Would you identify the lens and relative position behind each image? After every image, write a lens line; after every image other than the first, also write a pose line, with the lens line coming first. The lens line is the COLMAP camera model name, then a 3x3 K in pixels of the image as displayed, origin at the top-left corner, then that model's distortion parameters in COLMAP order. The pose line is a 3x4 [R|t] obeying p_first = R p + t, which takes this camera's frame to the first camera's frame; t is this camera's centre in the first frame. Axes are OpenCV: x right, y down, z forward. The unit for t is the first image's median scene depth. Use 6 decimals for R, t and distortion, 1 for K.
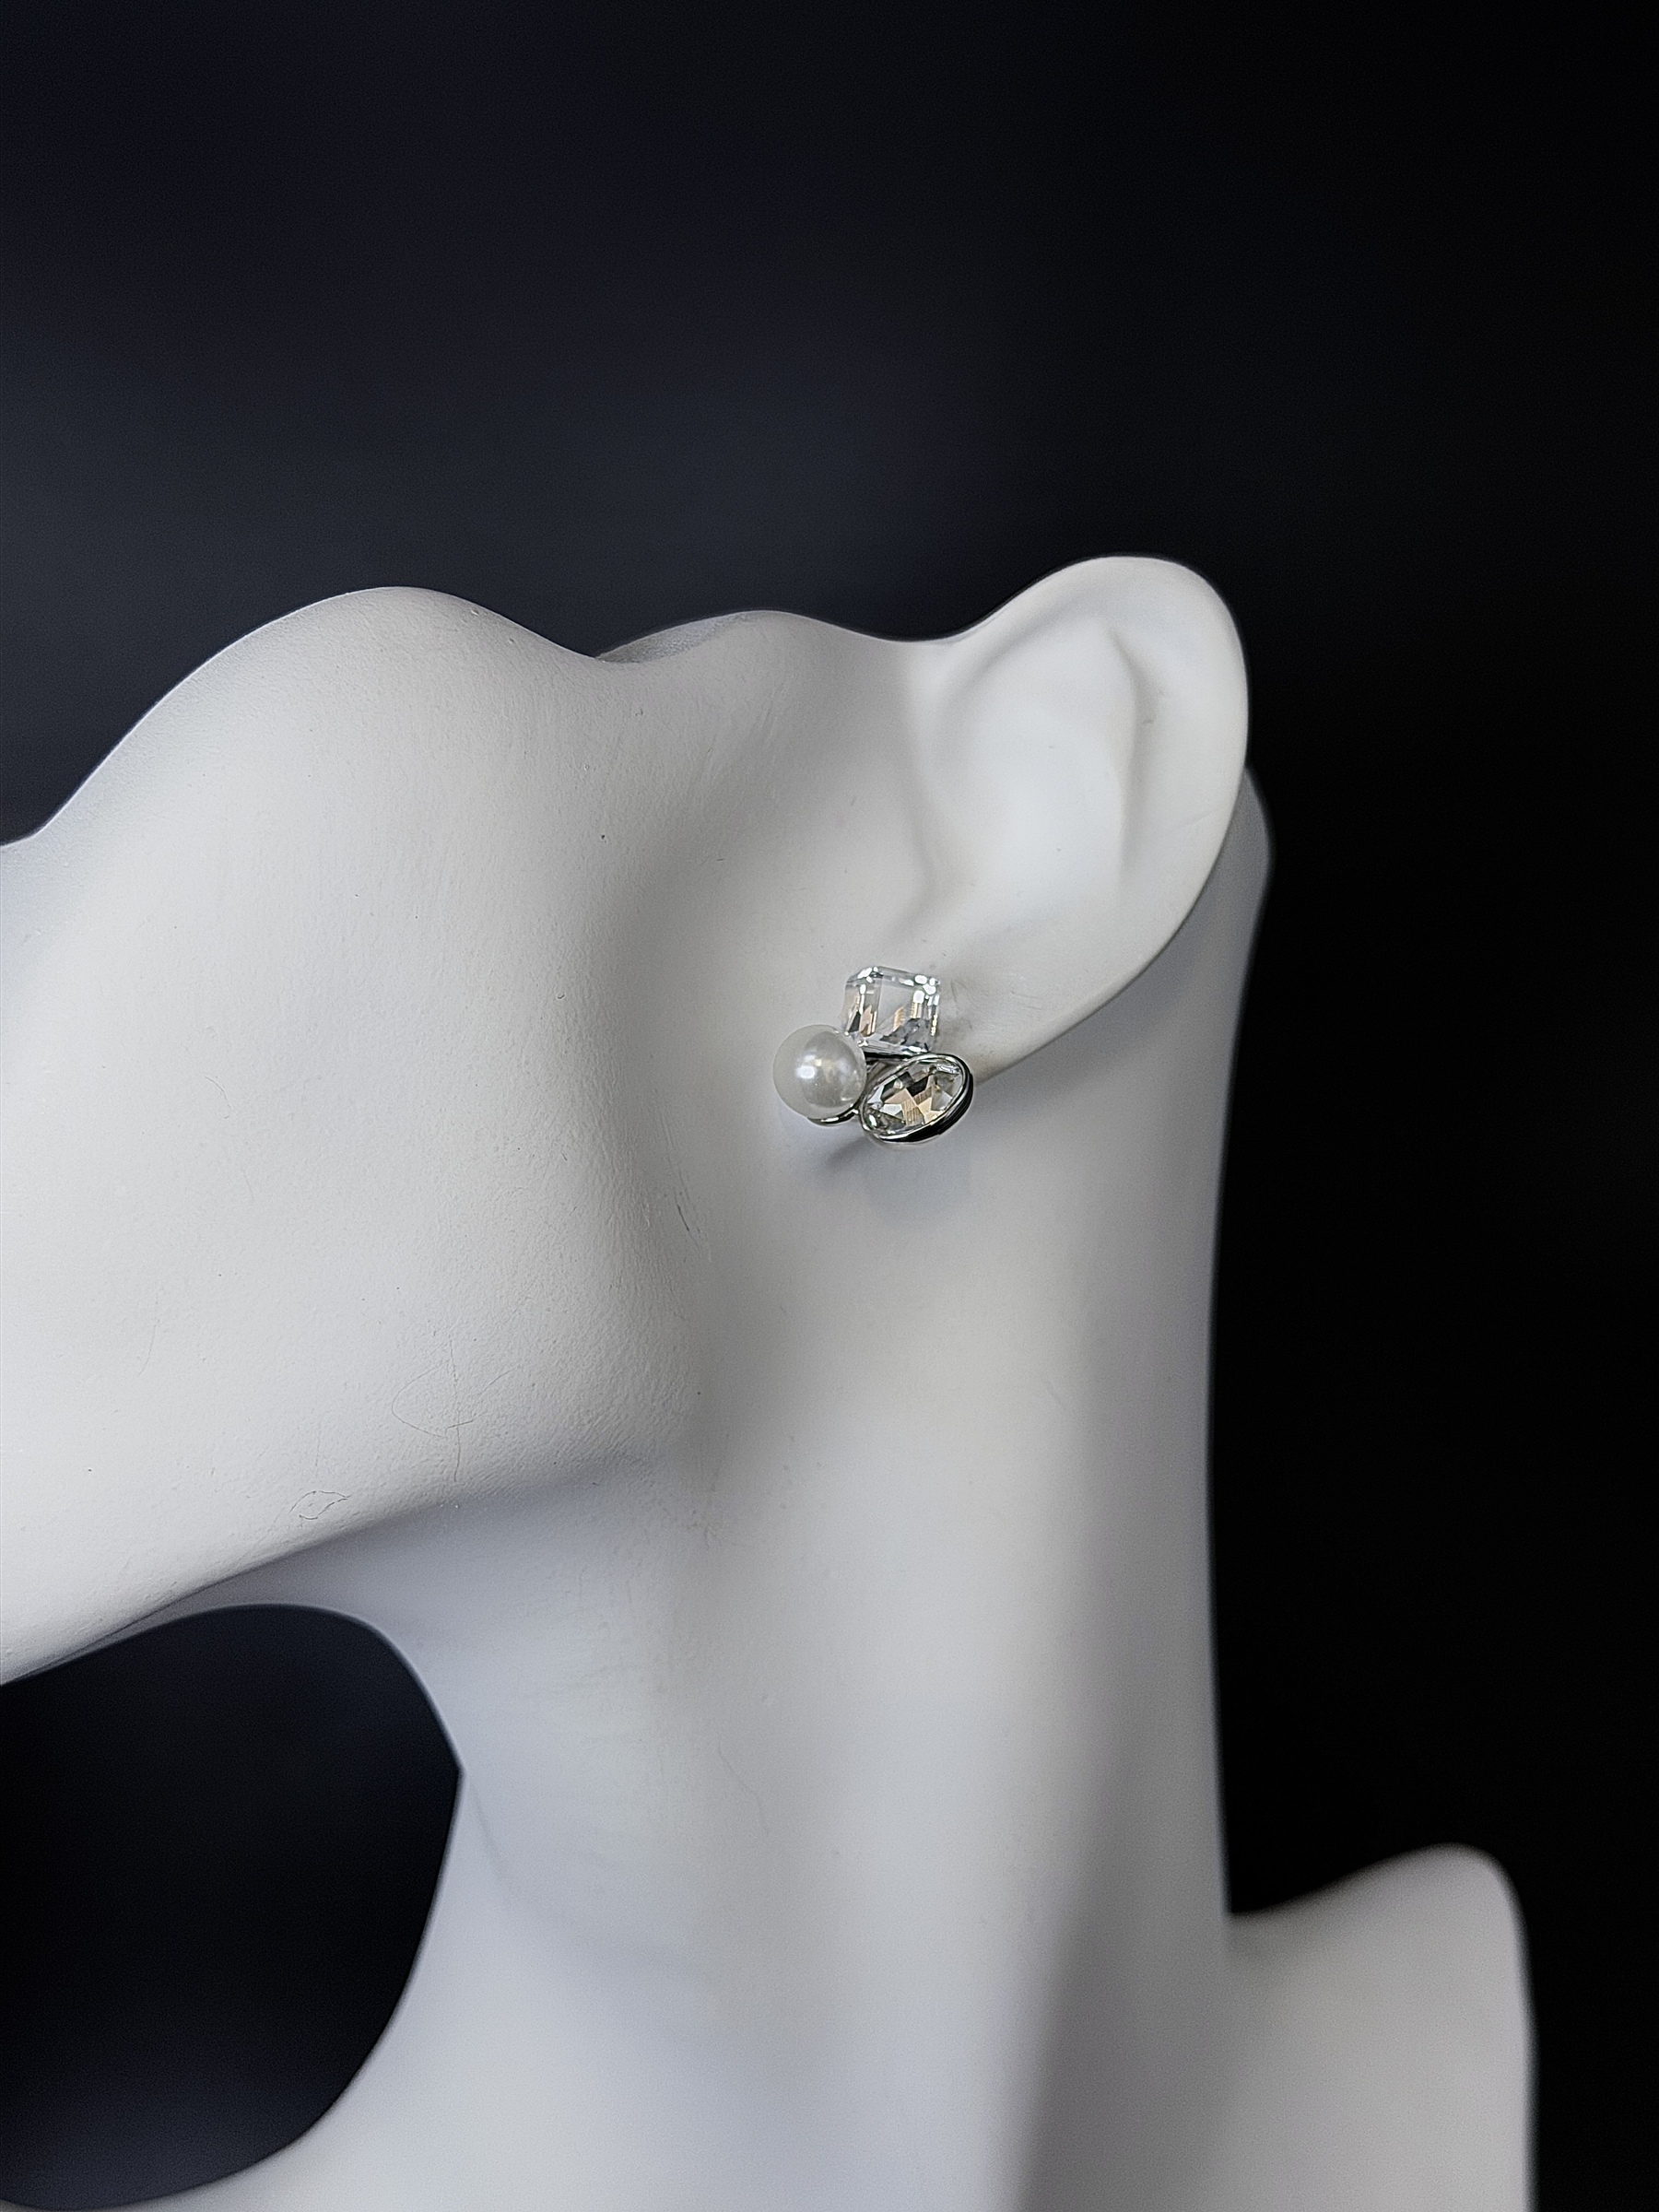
lens RADIAL K [[2982.0, 0, 840.7], [0, 2982.0, 1102.4], [0, 0, 1]] dist [0.090178, 0.000000]
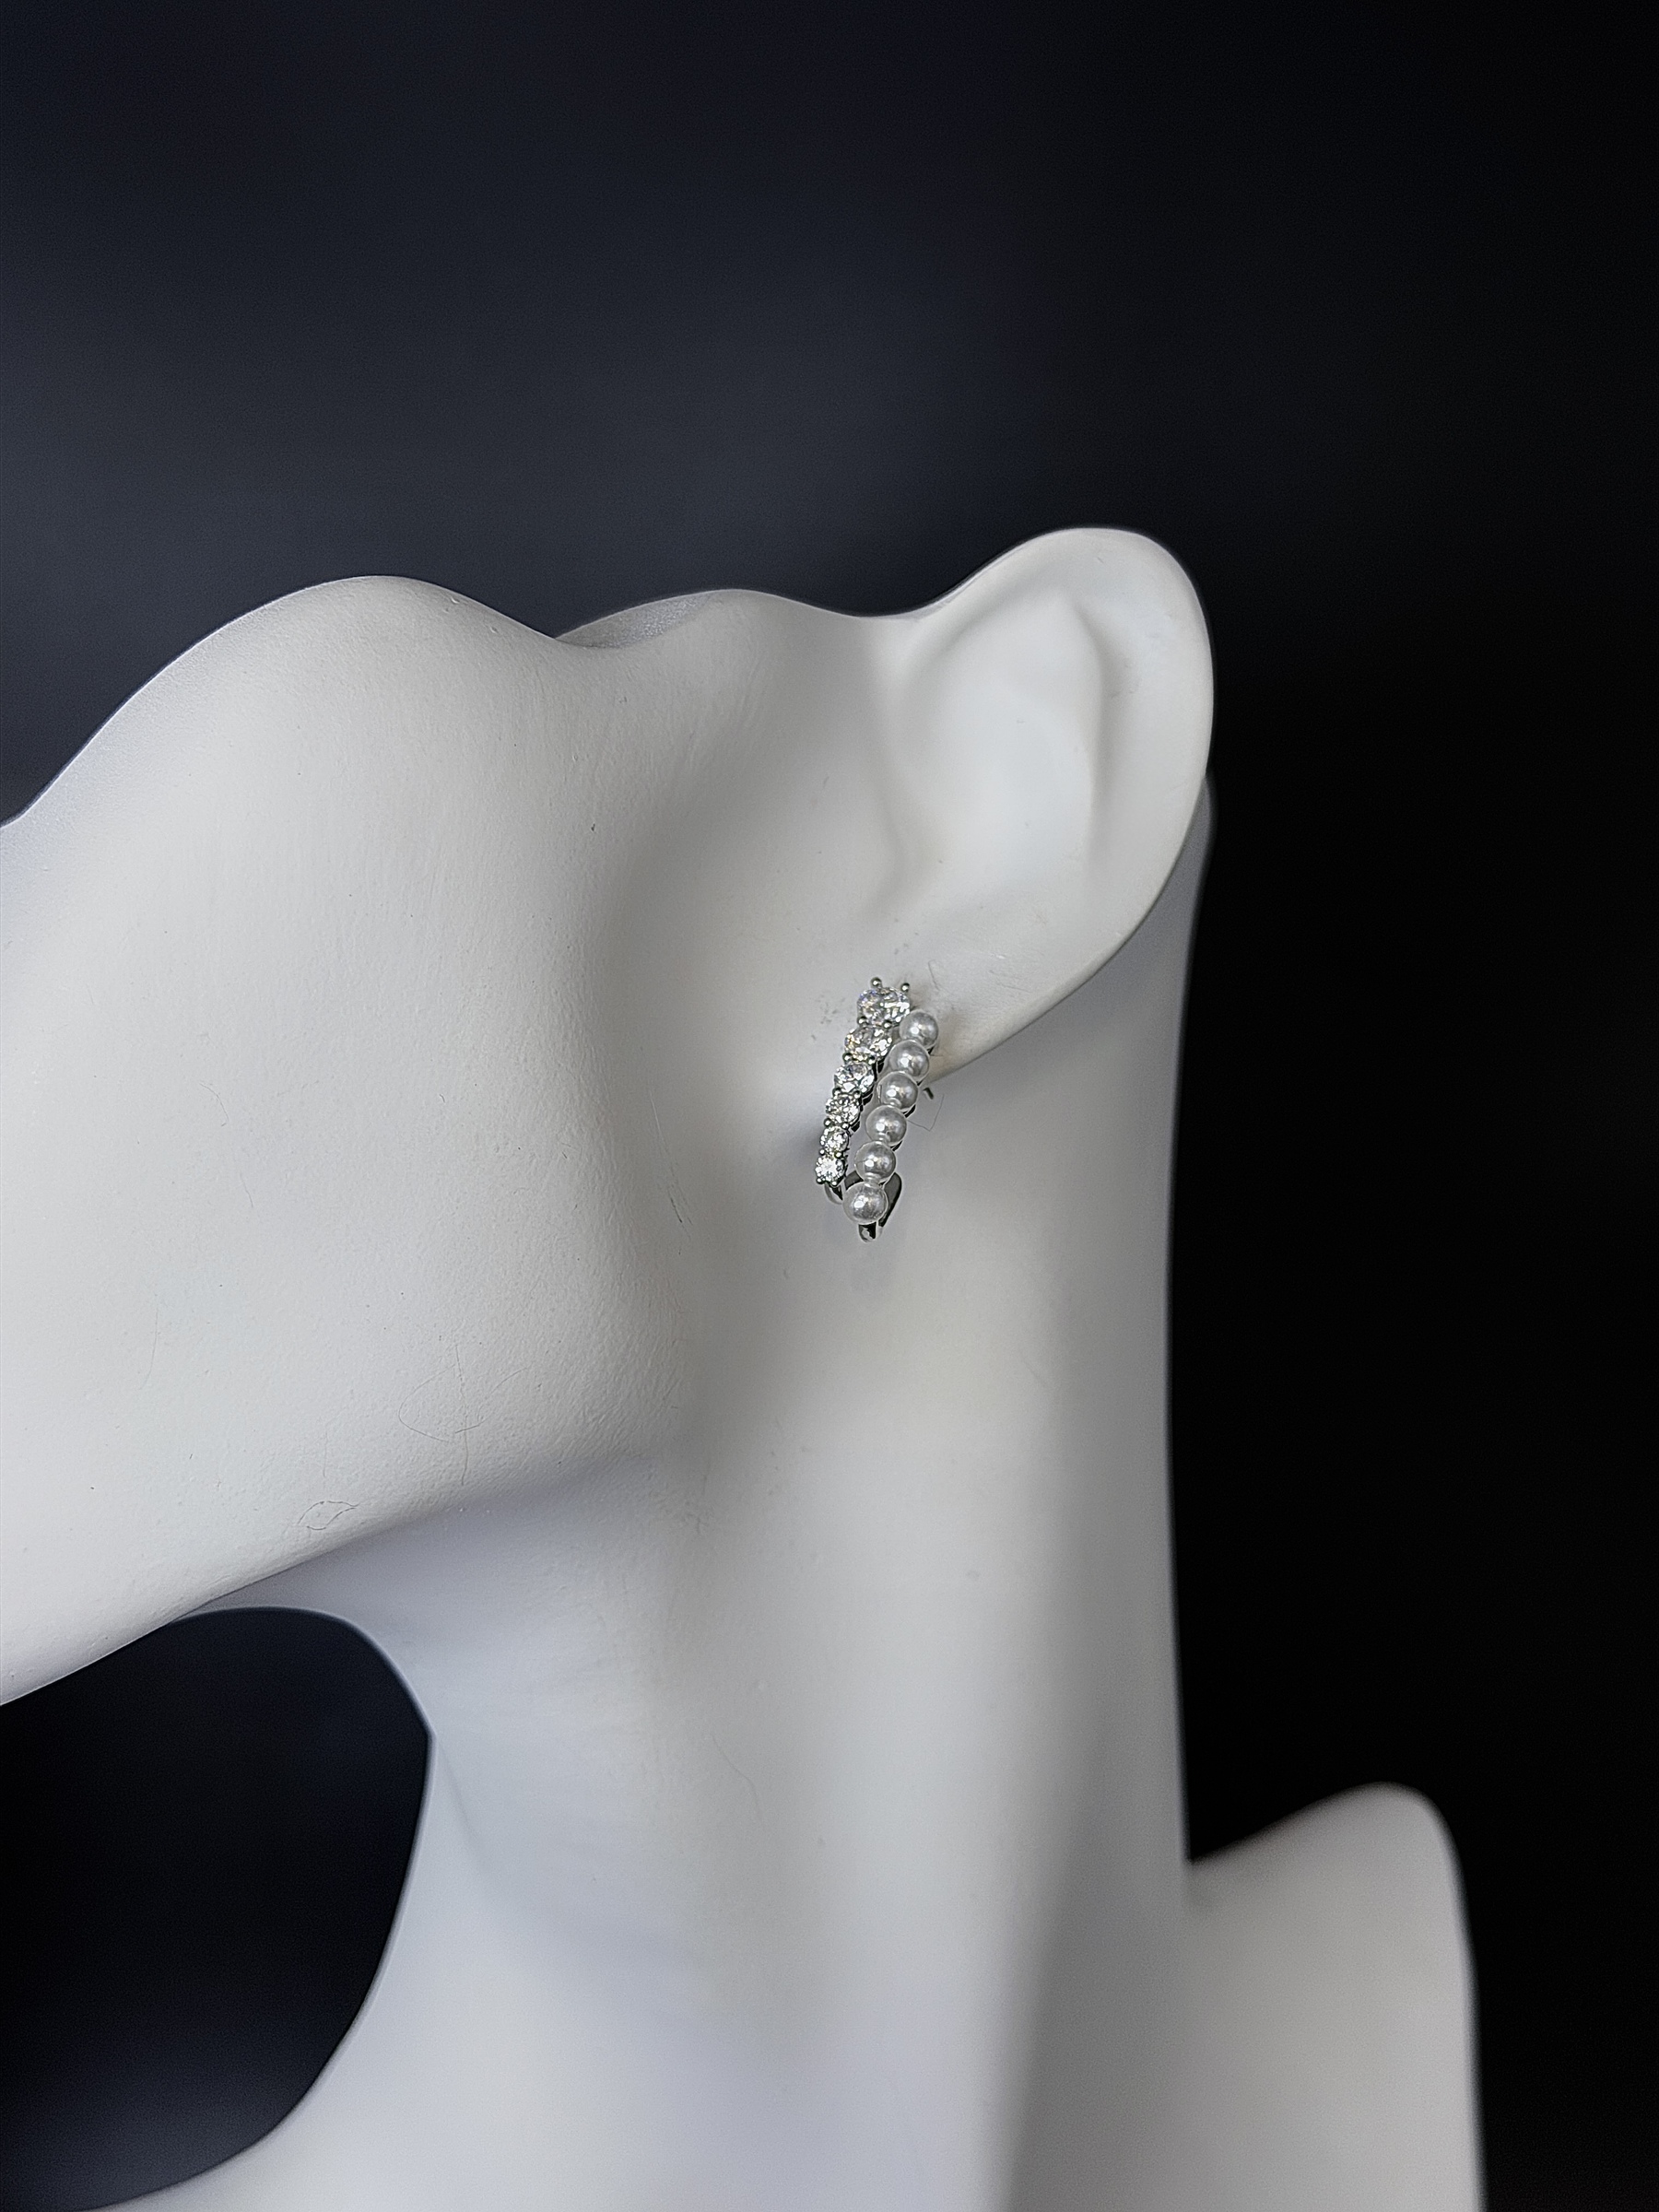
lens RADIAL K [[2982.0, 0, 823.1], [0, 2982.0, 1102.2], [0, 0, 1]] dist [0.090178, 0.000000]
pose [[0.997412, -0.023159, 0.068059, -0.069586], [0.021135, 0.999317, 0.030313, -0.025659], [-0.068715, -0.028796, 0.997221, 0.009199]]
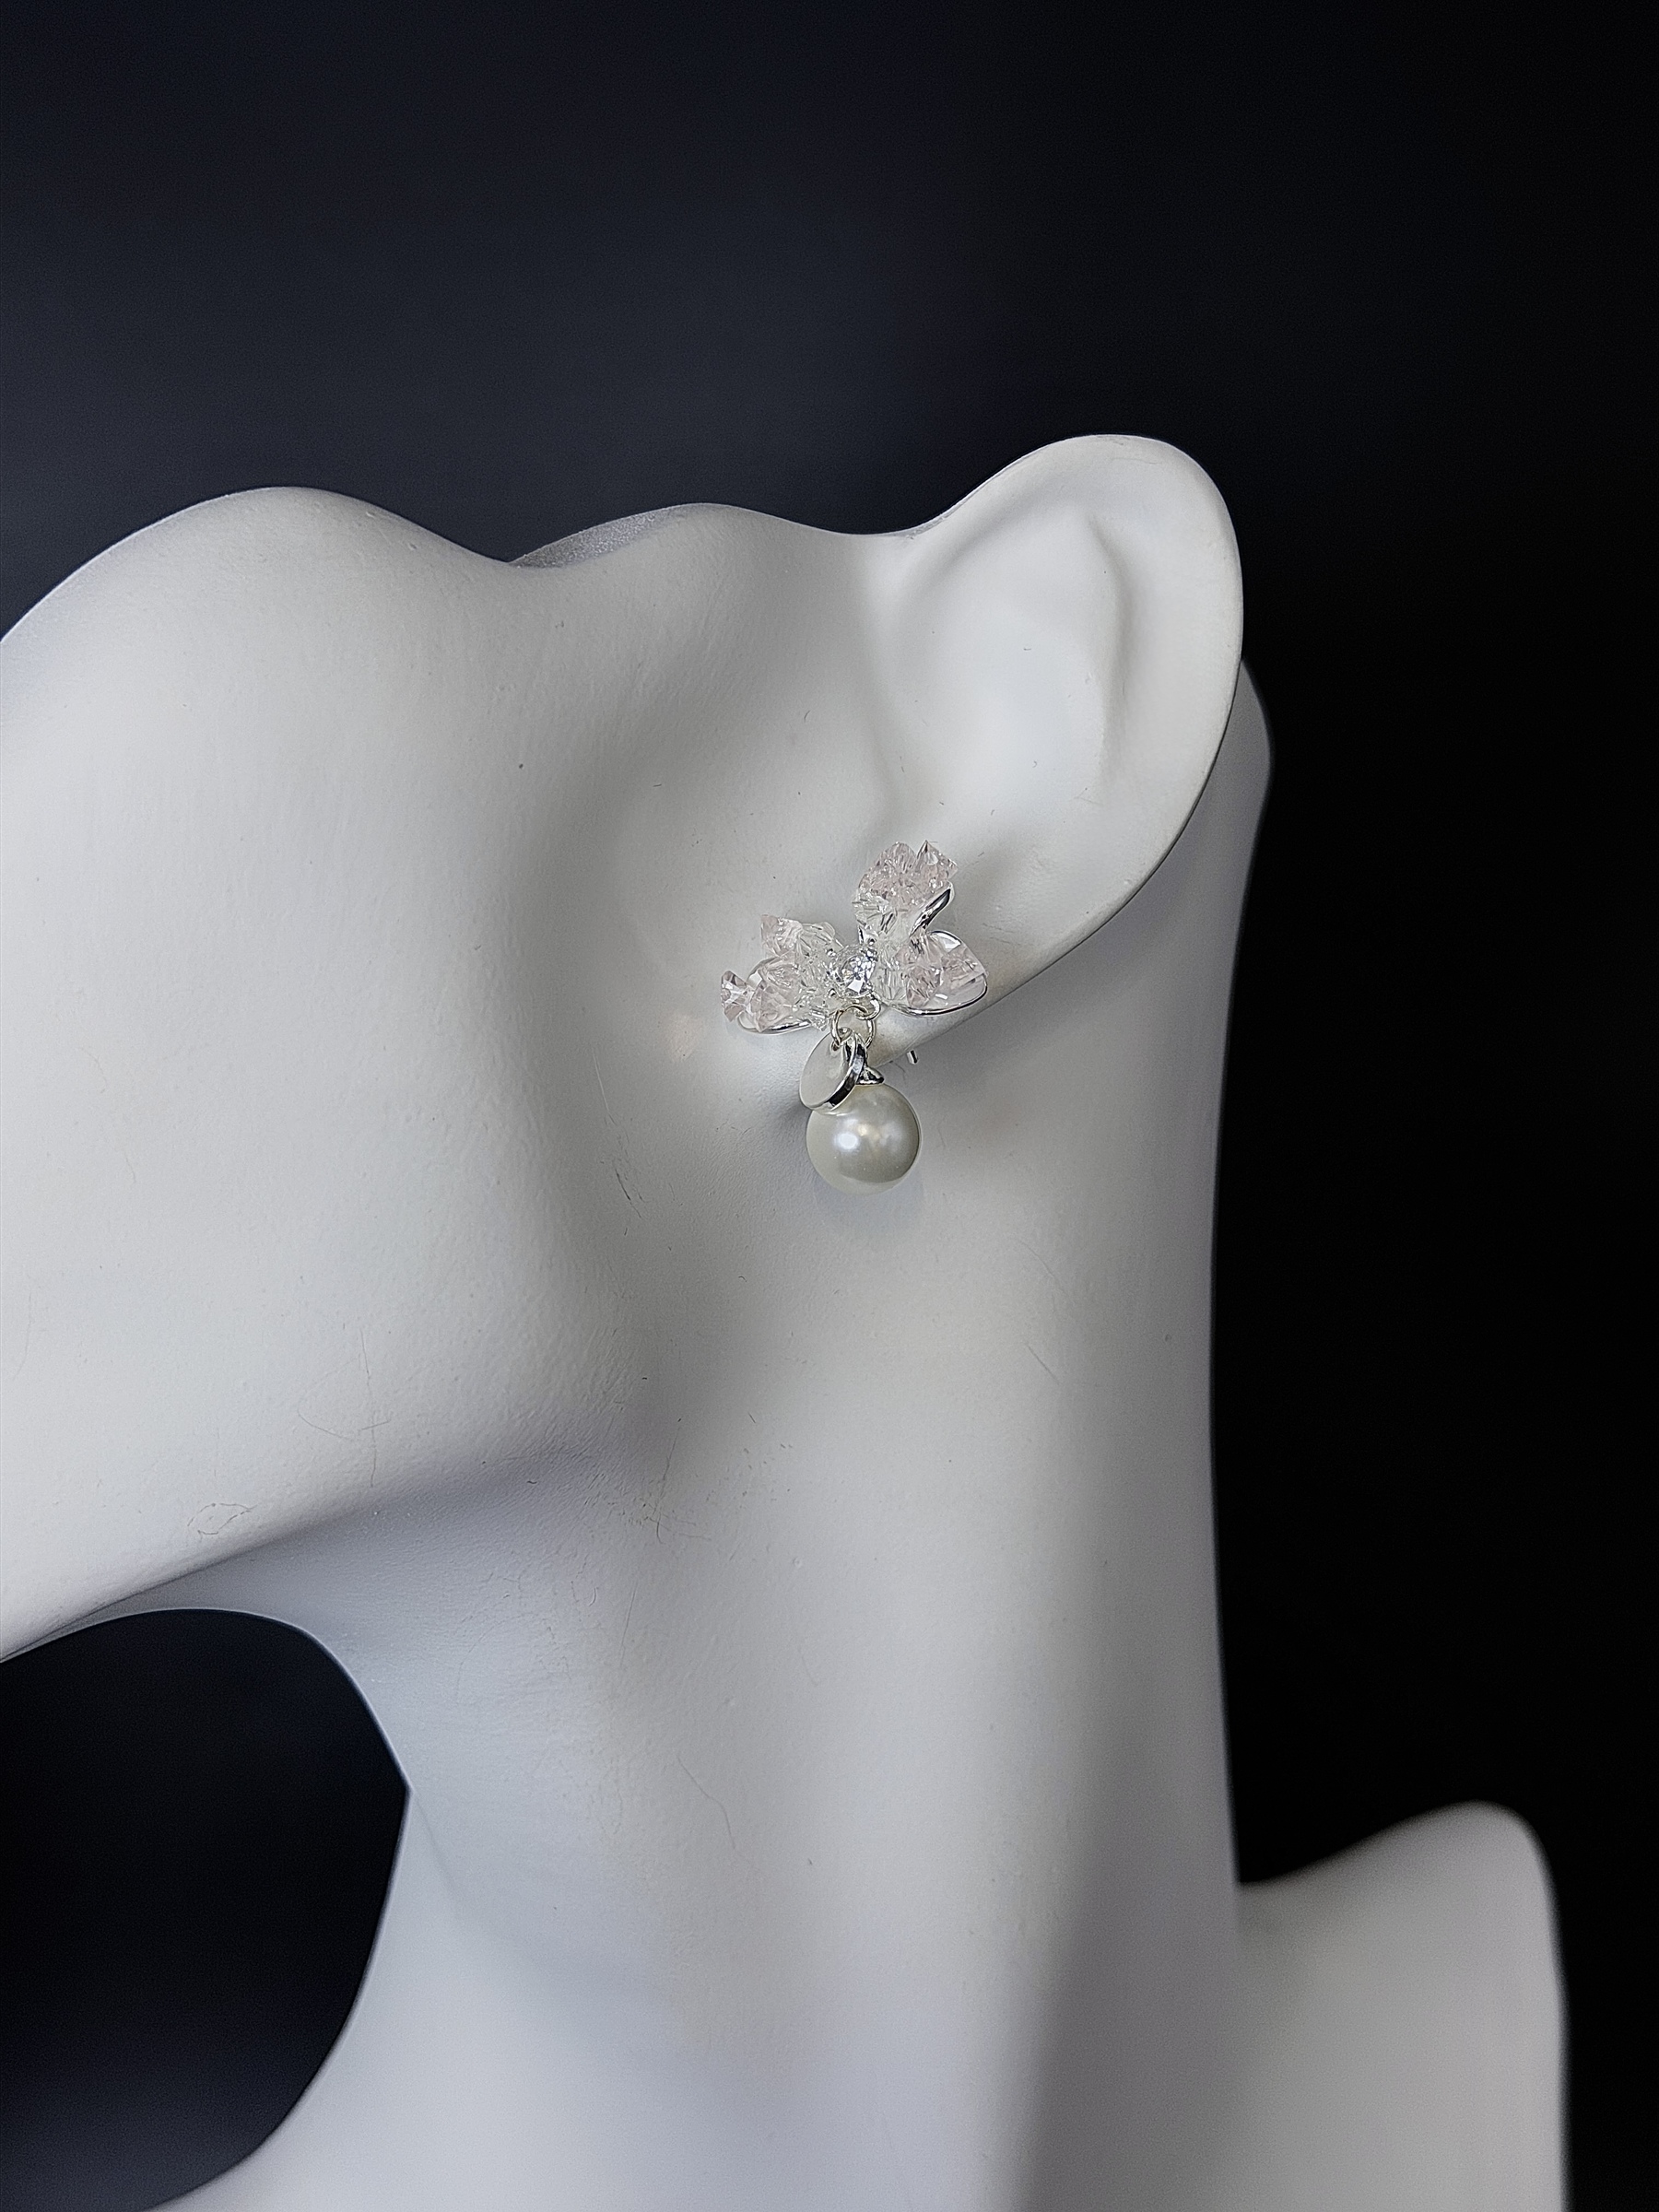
lens RADIAL K [[2982.0, 0, 851.9], [0, 2982.0, 1103.2], [0, 0, 1]] dist [0.090178, 0.000000]
pose [[0.999832, -0.018235, -0.001614, 0.018216], [0.018290, 0.998789, 0.045667, -0.025903], [0.000779, -0.045688, 0.998955, 0.096584]]
